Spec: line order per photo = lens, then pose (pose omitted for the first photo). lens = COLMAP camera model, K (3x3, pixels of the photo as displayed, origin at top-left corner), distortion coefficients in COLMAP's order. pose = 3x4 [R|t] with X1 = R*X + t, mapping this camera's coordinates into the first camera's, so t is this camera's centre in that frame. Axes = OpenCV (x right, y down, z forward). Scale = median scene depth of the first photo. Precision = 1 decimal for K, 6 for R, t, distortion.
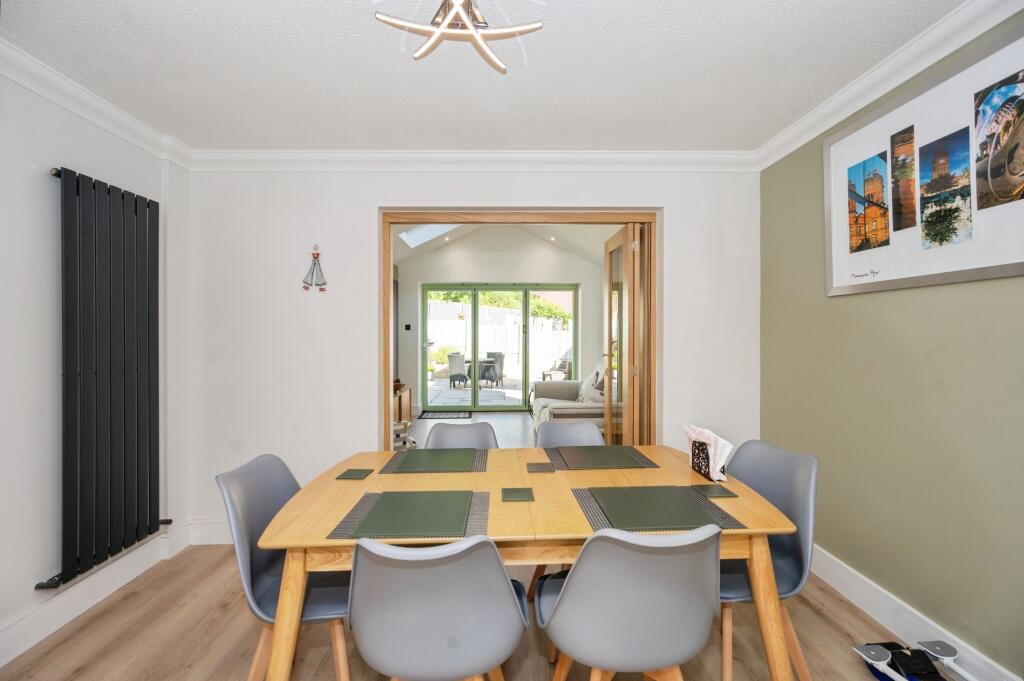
lens RADIAL K [[402.6, 0, 513.1], [0, 402.6, 336.7], [0, 0, 1]] dist [0.000812, 0.000099]
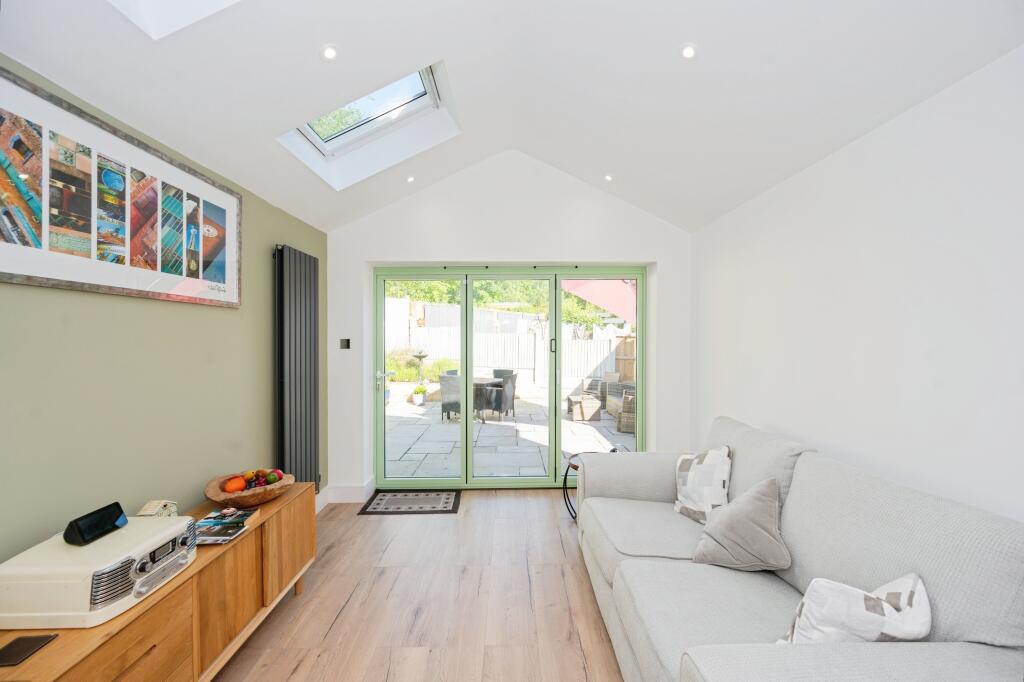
lens RADIAL K [[411.8, 0, 512.3], [0, 411.8, 339.6], [0, 0, 1]] dist [-0.000338, -0.000003]
pose [[0.999559, -0.002175, -0.029630, -0.007380], [0.002048, 0.999989, -0.004293, -0.015685], [0.029639, 0.004230, 0.999552, 0.255711]]
